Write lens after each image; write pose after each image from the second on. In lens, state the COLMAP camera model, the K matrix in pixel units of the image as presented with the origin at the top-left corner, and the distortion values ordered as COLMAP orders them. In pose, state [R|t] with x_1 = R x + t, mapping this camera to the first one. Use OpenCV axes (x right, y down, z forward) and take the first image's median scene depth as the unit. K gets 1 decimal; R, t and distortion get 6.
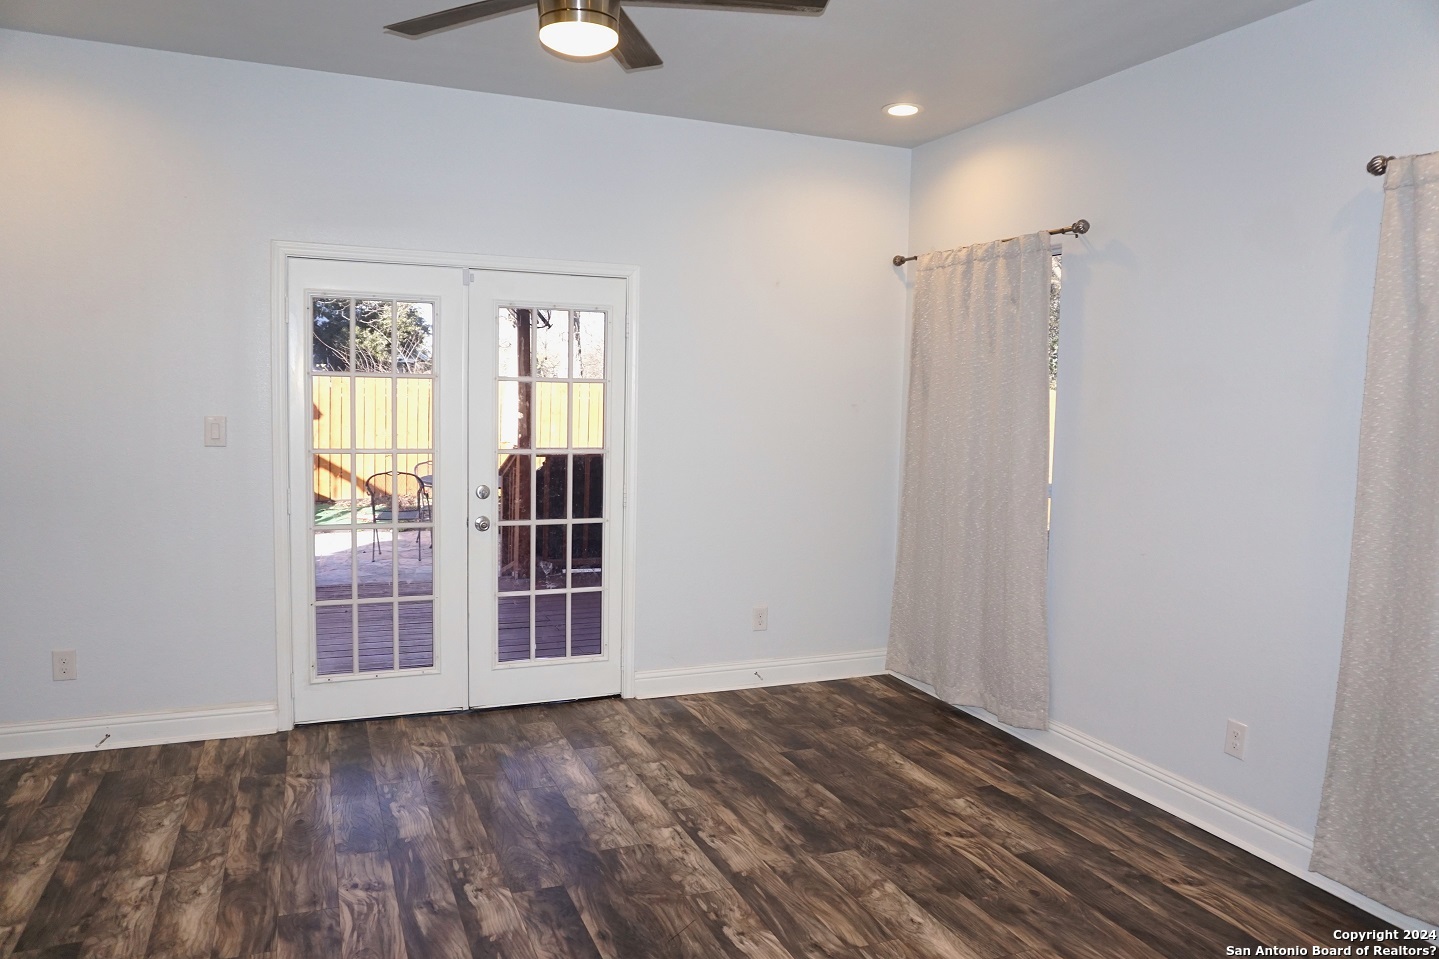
lens RADIAL K [[996.1, 0, 744.0], [0, 996.1, 489.4], [0, 0, 1]] dist [-0.054926, 0.037566]
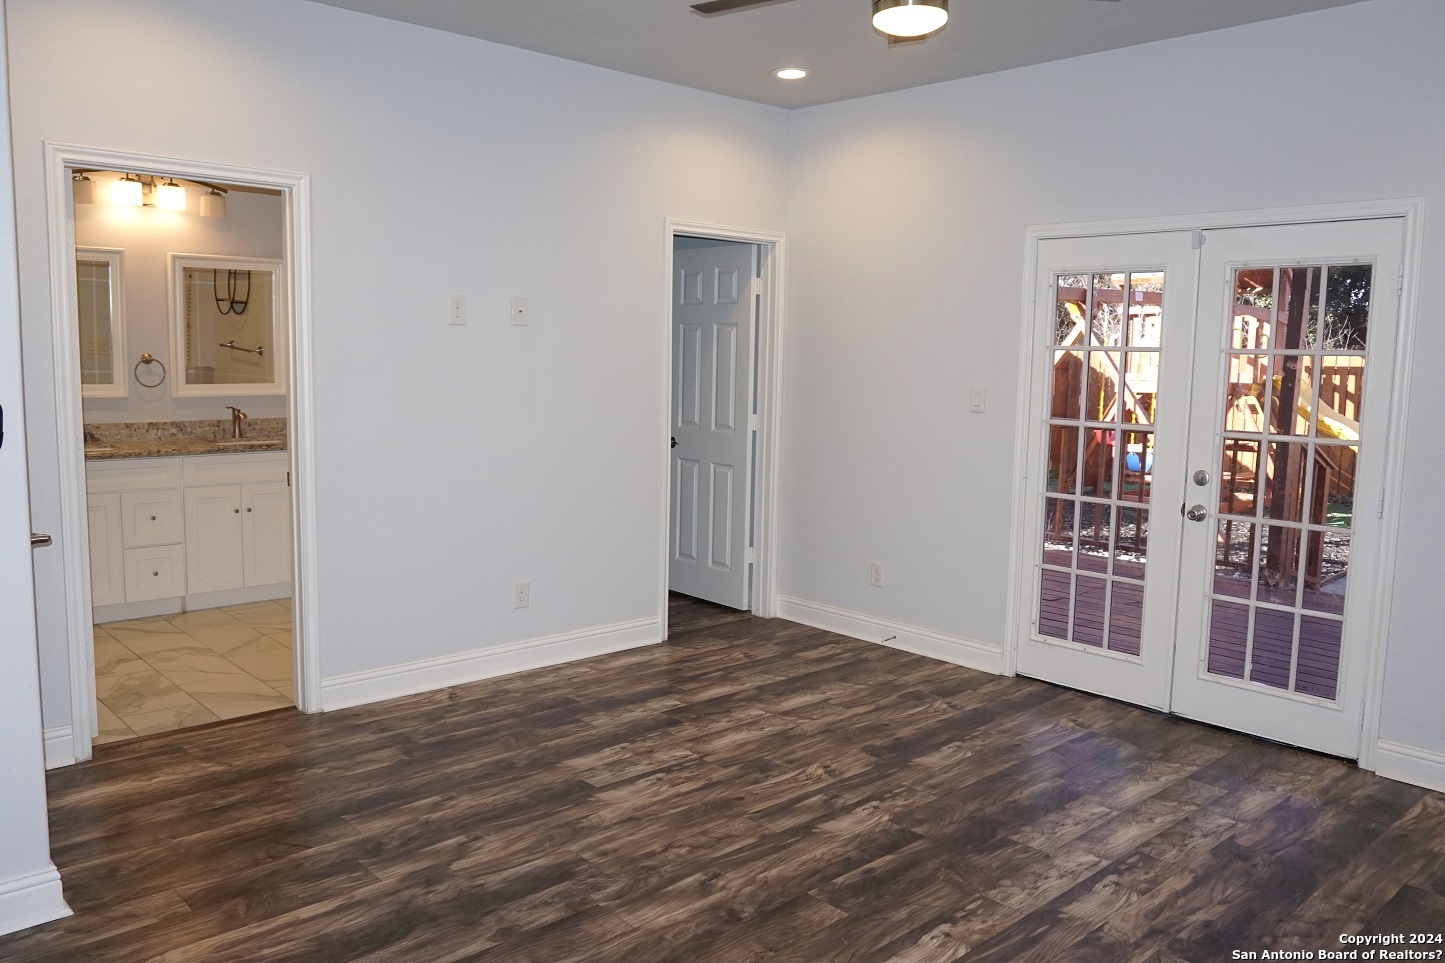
lens RADIAL K [[1122.5, 0, 730.9], [0, 1122.5, 480.0], [0, 0, 1]] dist [-0.013815, -0.003218]
pose [[0.336366, 0.088690, -0.937546, 0.653702], [-0.102750, 0.993068, 0.057079, -0.010745], [0.936109, 0.077133, 0.343147, 0.307446]]
